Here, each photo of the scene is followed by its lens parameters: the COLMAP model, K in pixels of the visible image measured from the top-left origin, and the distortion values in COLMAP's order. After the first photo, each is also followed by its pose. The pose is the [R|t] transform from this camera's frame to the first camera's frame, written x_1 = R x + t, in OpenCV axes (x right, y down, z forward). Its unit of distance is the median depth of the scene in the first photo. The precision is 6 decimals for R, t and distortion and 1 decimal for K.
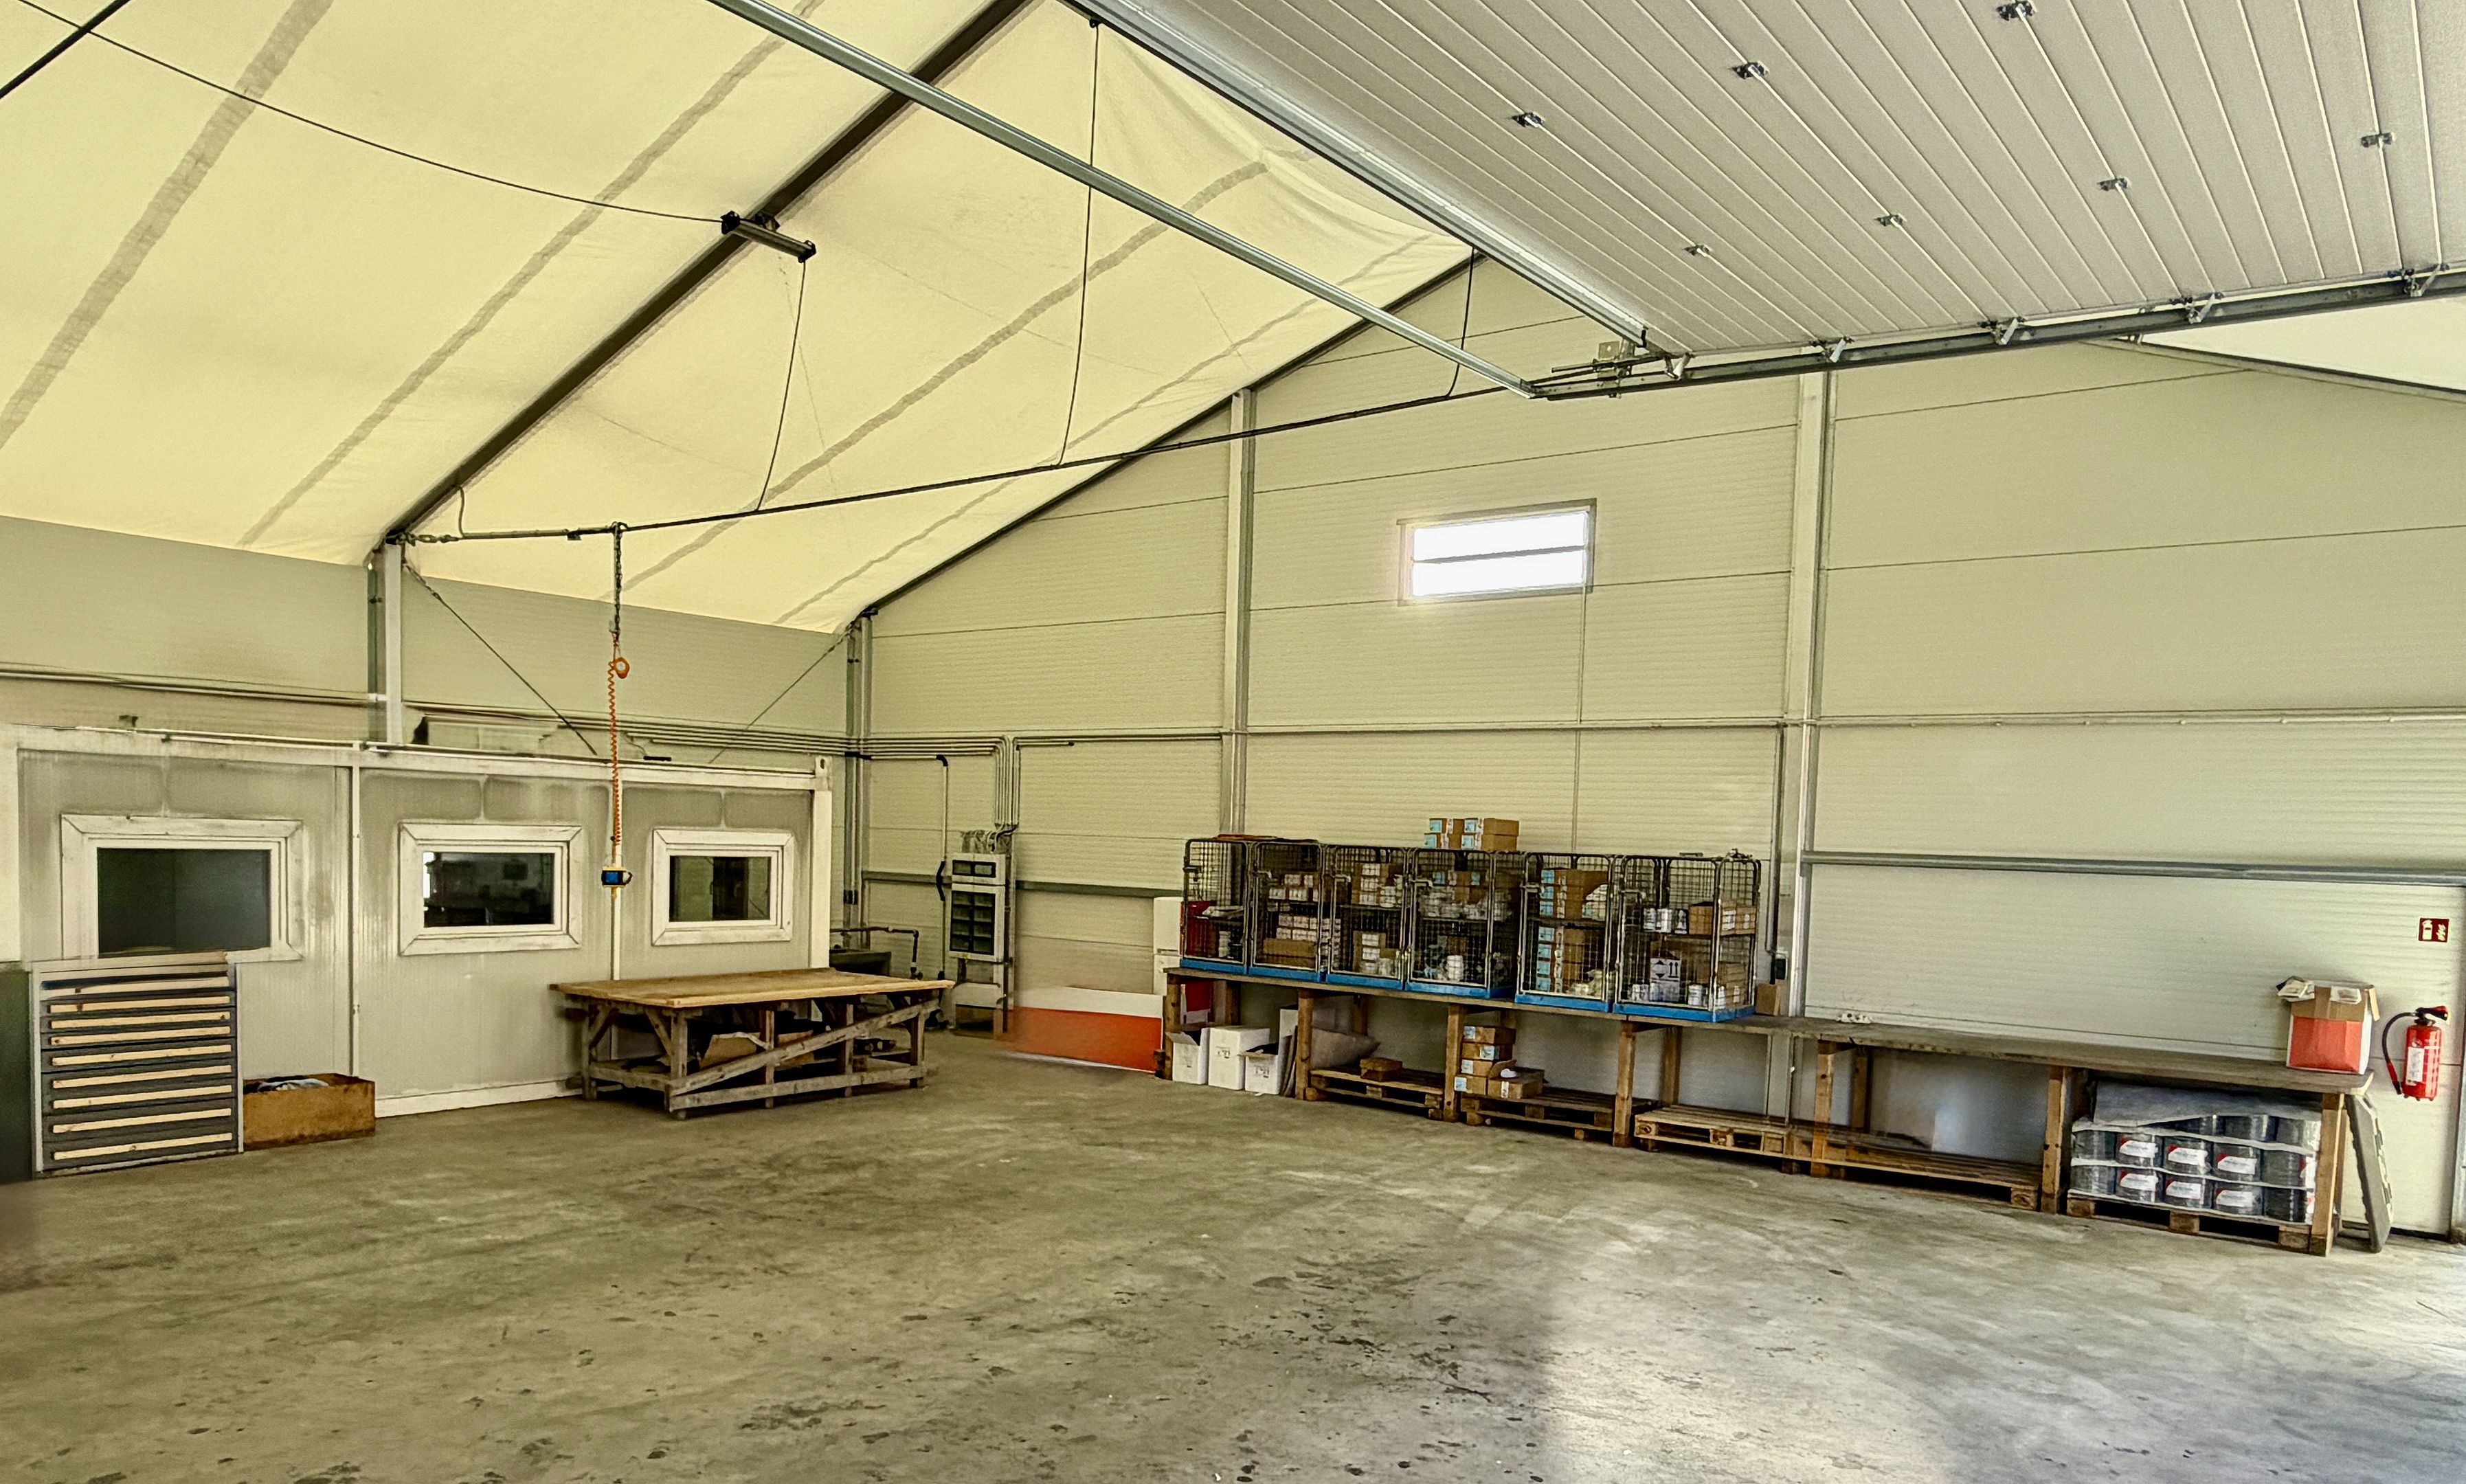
lens RADIAL K [[1642.9, 0, 1186.9], [0, 1642.9, 943.1], [0, 0, 1]] dist [-0.003894, -0.000084]
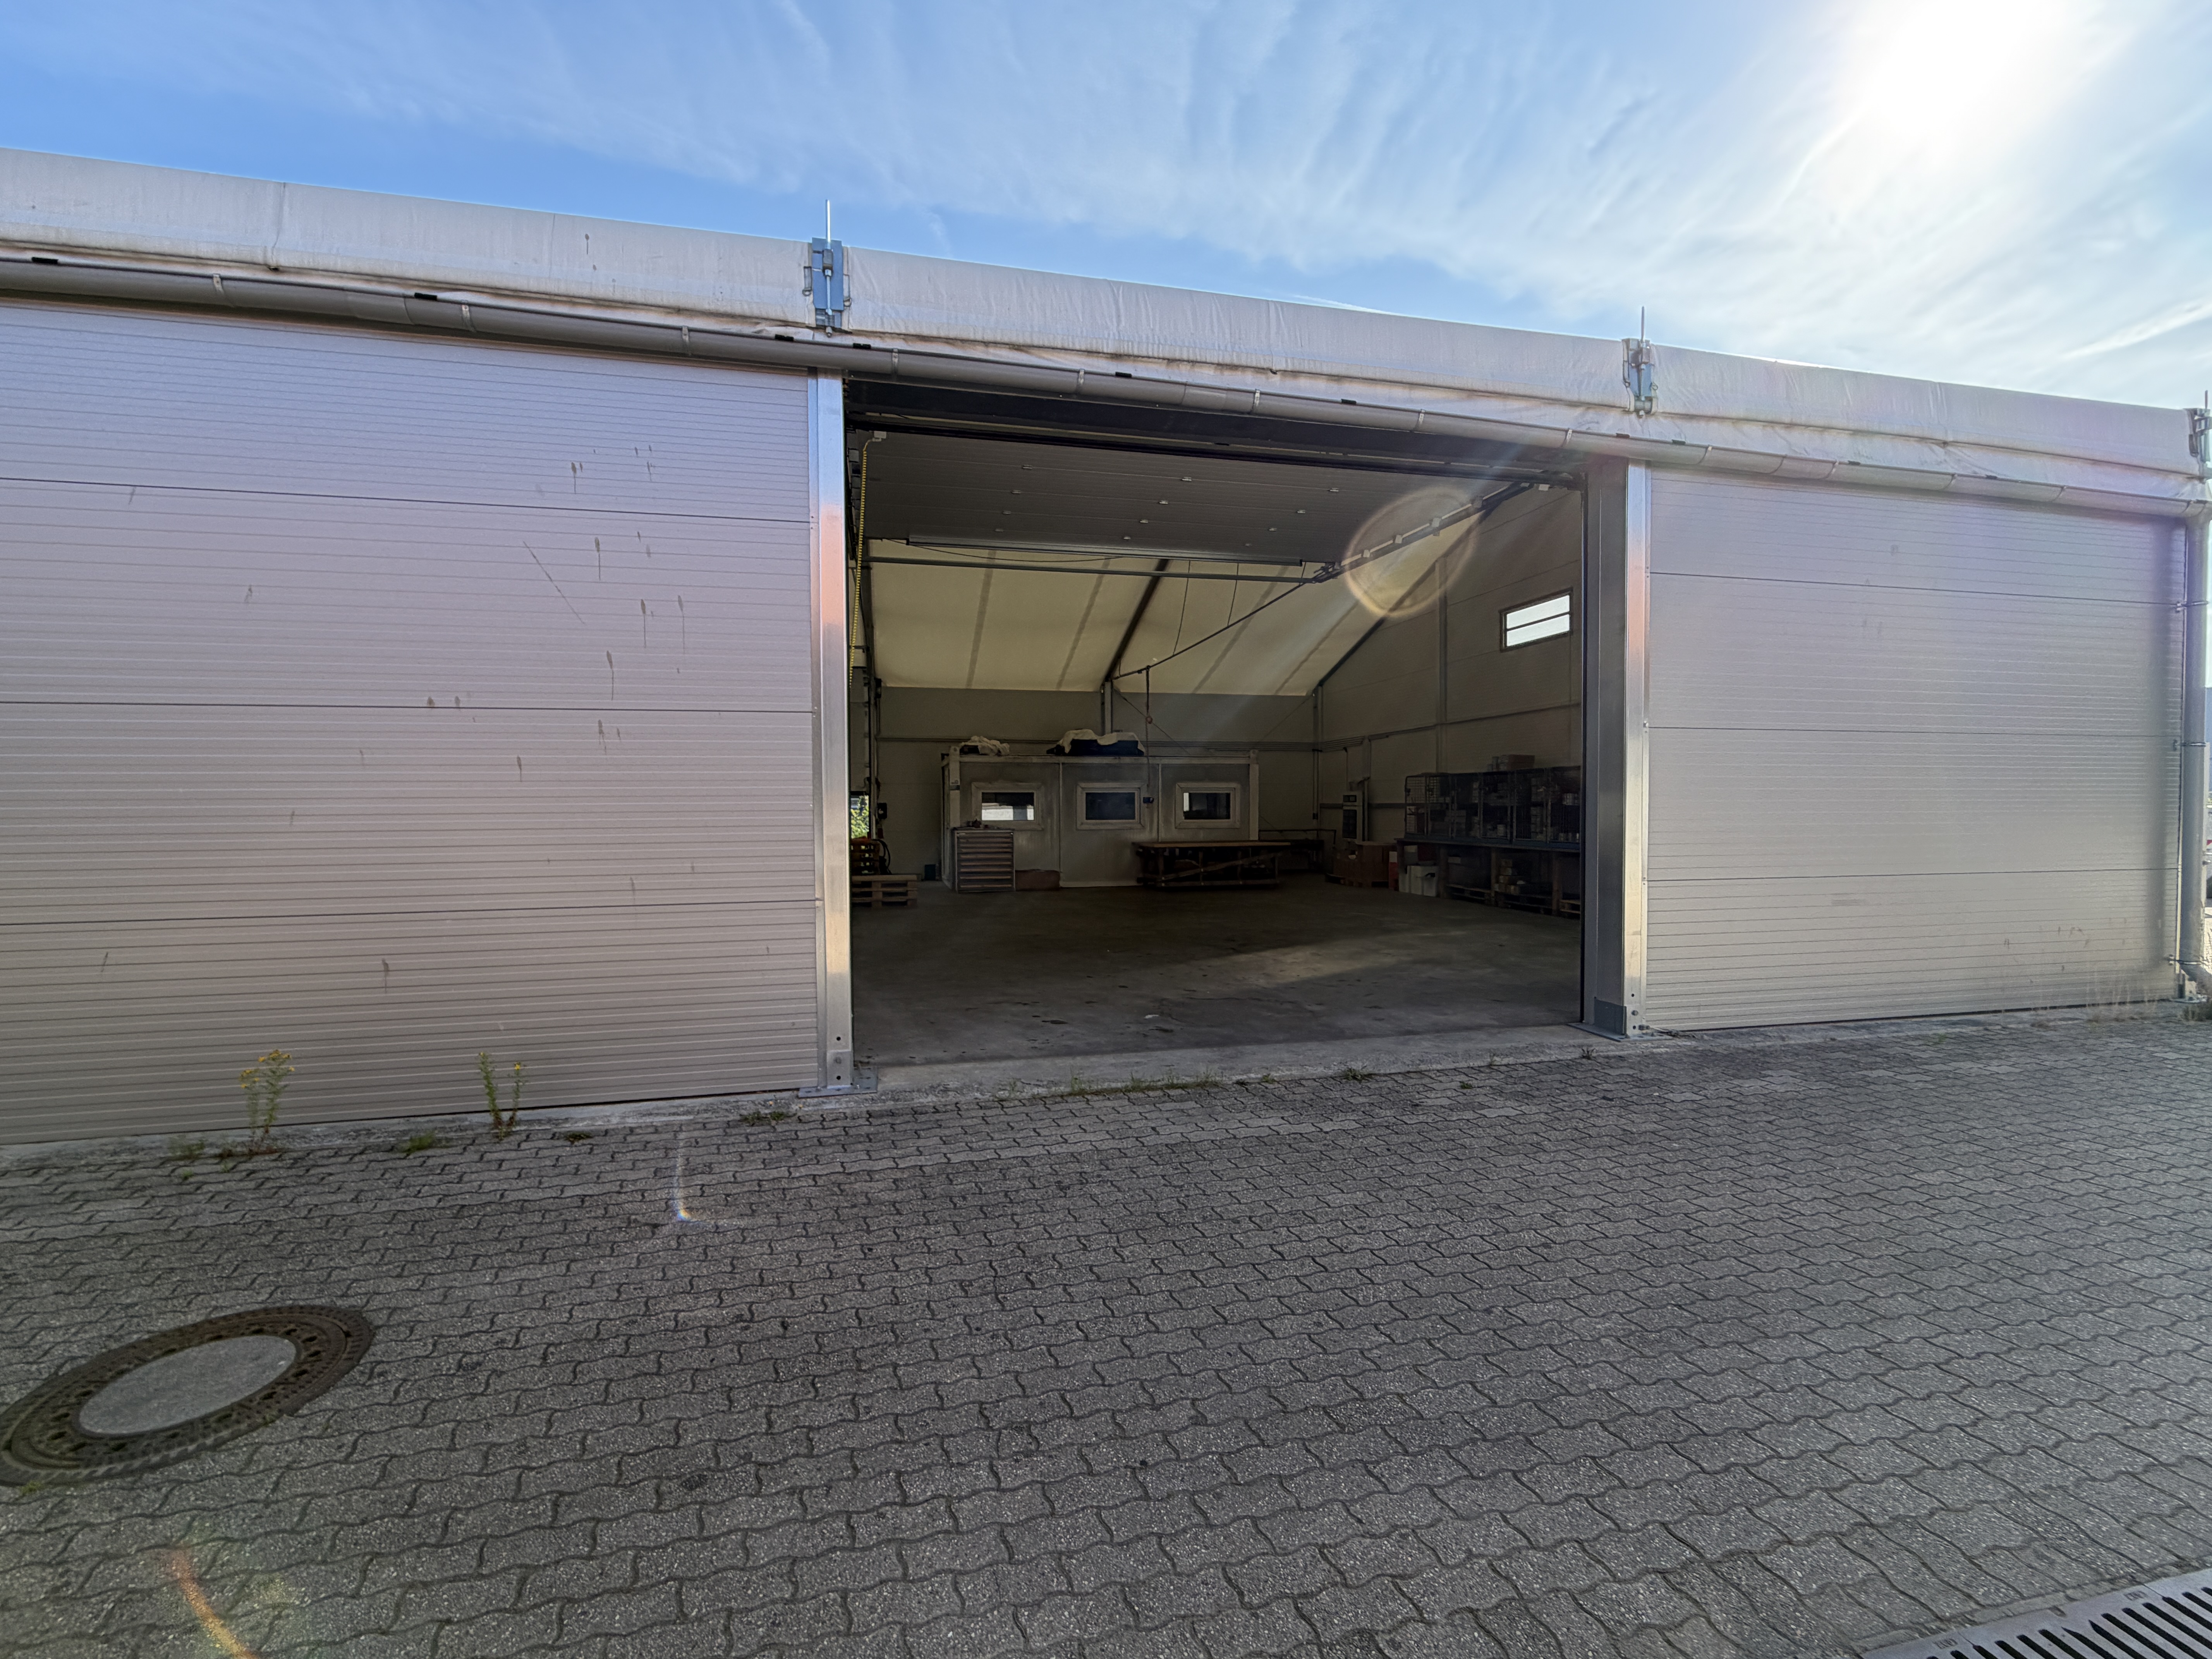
lens RADIAL K [[935.7, 0, 1094.0], [0, 935.7, 830.7], [0, 0, 1]] dist [0.001152, 0.000011]
pose [[0.779098, -0.017474, -0.626659, 0.486522], [-0.013238, 0.998930, -0.044313, 0.071436], [0.626763, 0.042820, 0.778033, -0.196697]]
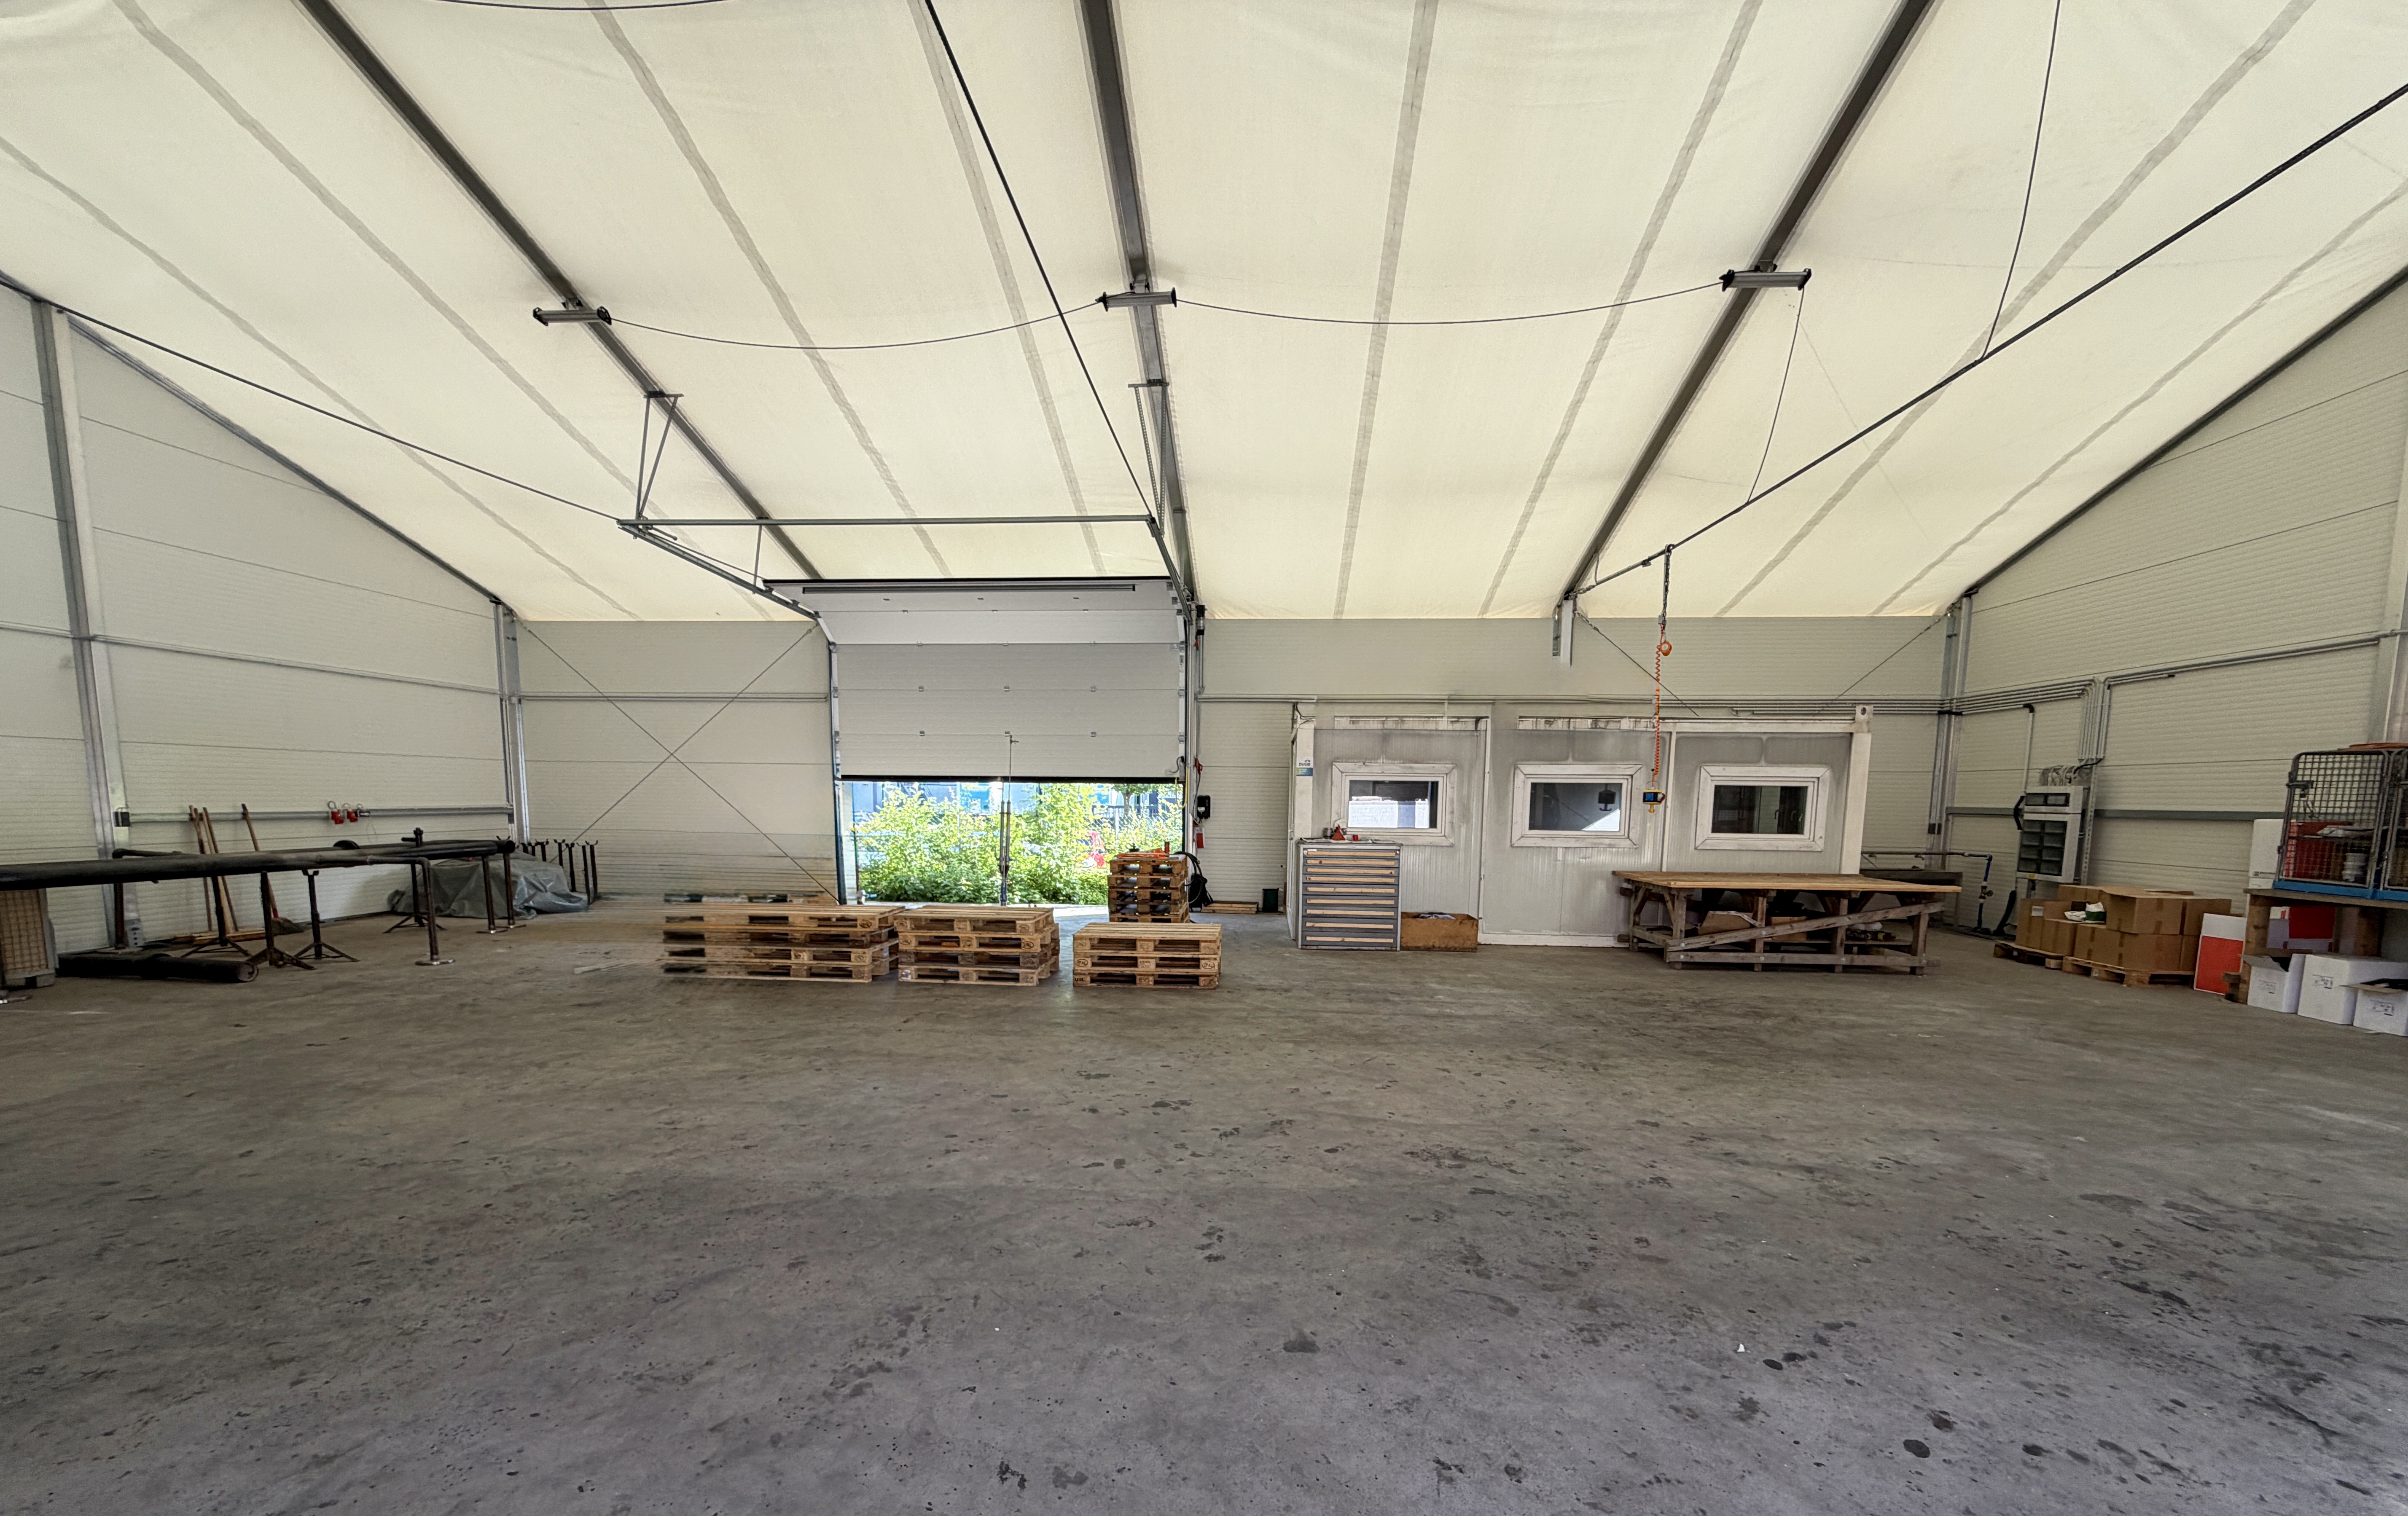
lens RADIAL K [[949.1, 0, 1189.1], [0, 949.1, 902.7], [0, 0, 1]] dist [-0.004123, -0.000341]
pose [[0.558142, 0.067354, -0.827007, 0.110200], [-0.048274, 0.997648, 0.048672, 0.029710], [0.828340, 0.012757, 0.560081, 0.190551]]
